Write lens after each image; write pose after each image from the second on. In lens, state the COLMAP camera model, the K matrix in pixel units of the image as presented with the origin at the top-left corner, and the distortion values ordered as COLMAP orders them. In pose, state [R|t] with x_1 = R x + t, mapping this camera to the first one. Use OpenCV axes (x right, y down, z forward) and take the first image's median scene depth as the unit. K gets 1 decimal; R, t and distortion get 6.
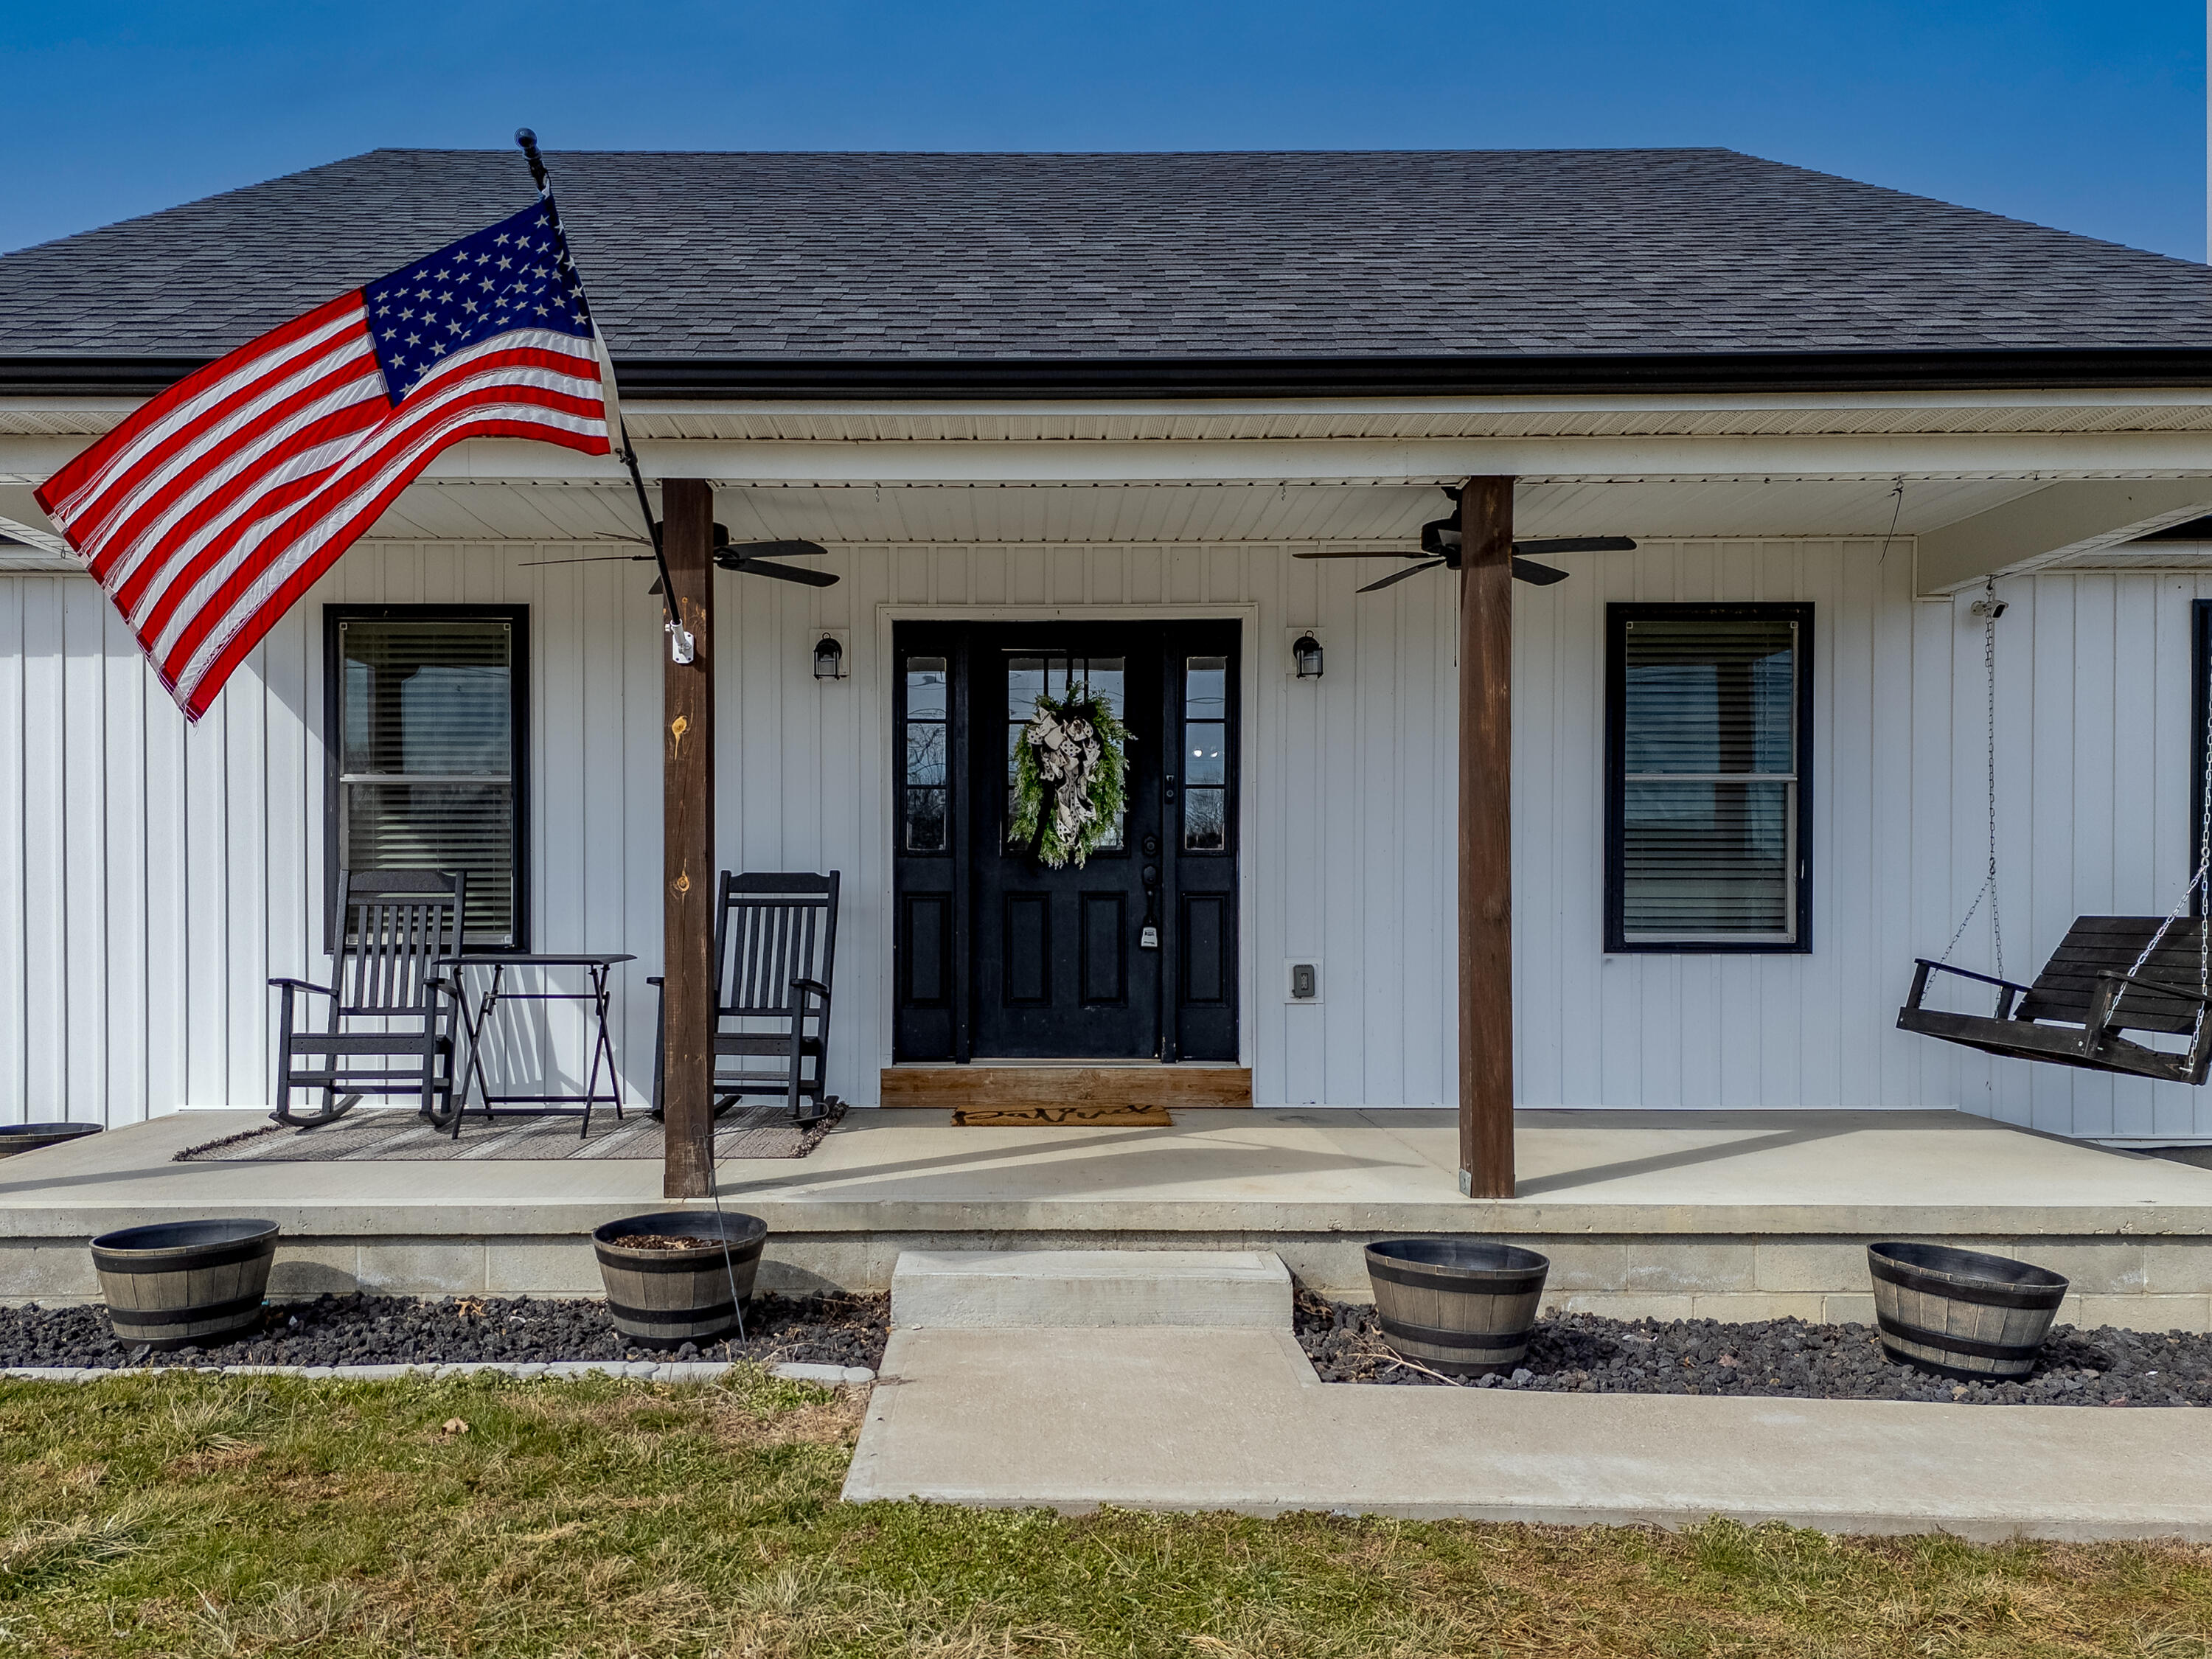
lens RADIAL K [[1779.4, 0, 1107.6], [0, 1779.4, 896.9], [0, 0, 1]] dist [0.014787, 0.000918]
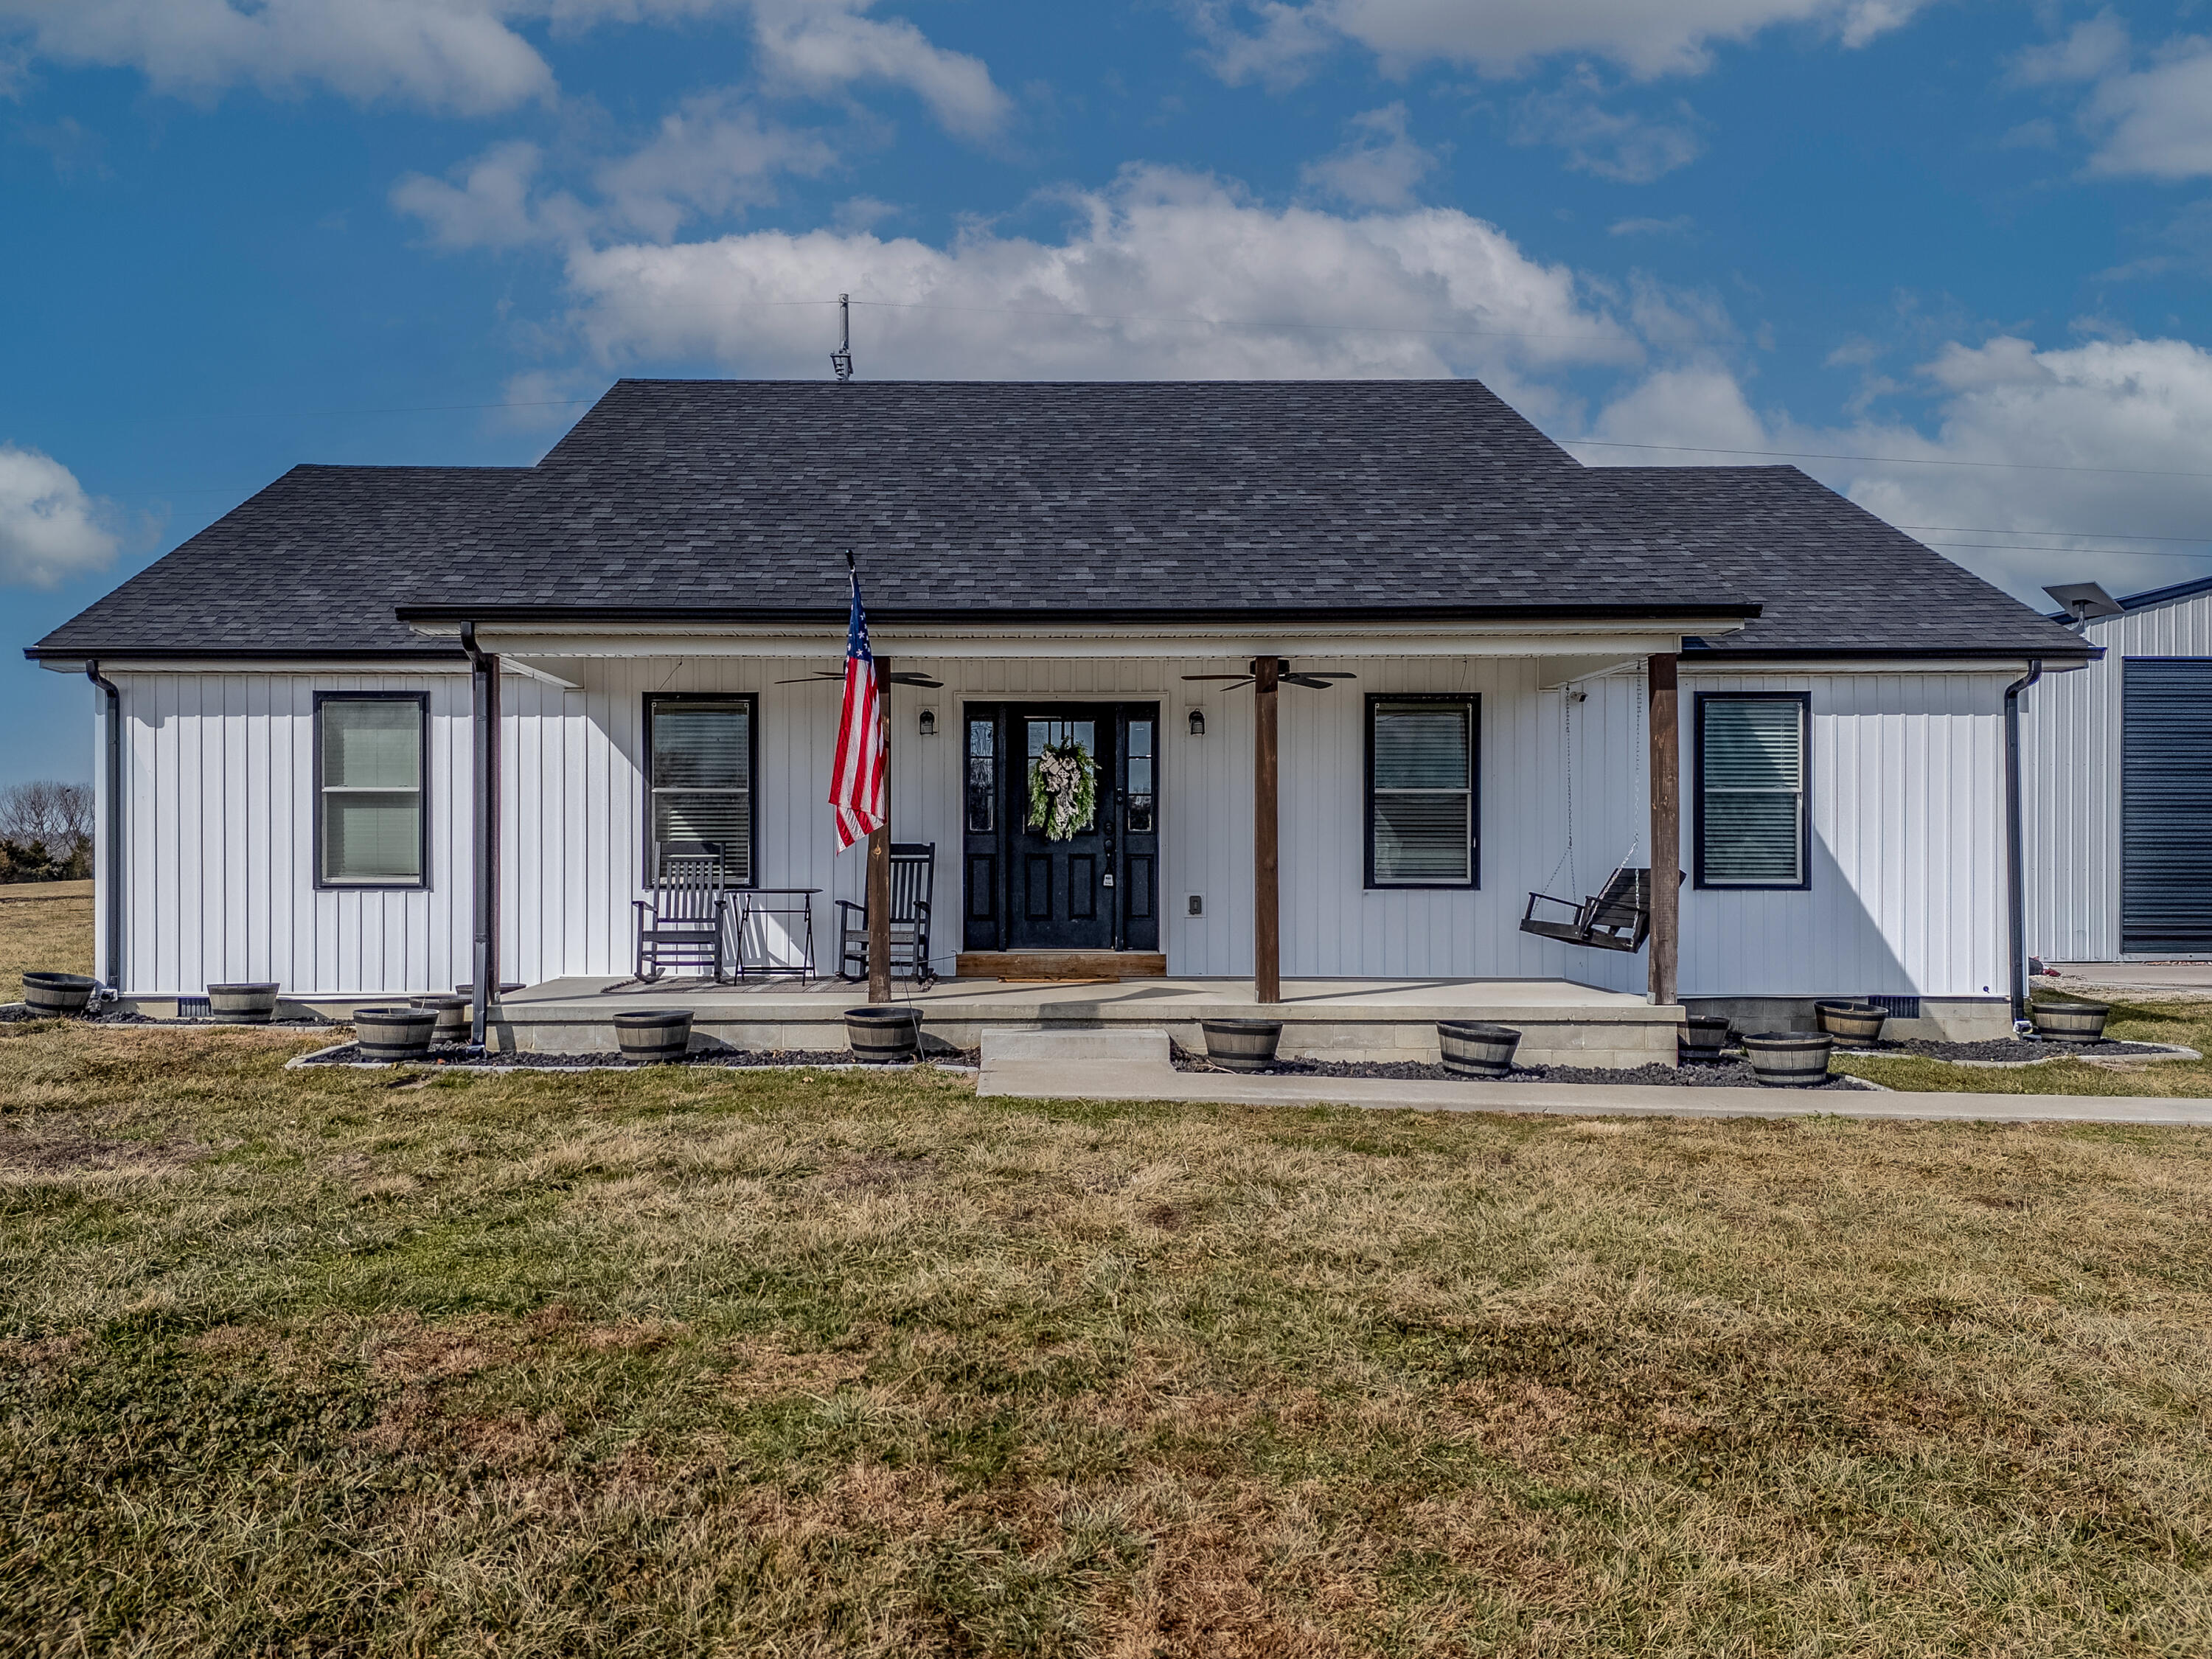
lens RADIAL K [[1779.4, 0, 1107.6], [0, 1779.4, 896.9], [0, 0, 1]] dist [0.014787, 0.000918]
pose [[0.999961, 0.001286, 0.008702, 0.007707], [-0.001485, 0.999736, 0.022917, -0.001303], [-0.008671, -0.022929, 0.999700, -0.782894]]
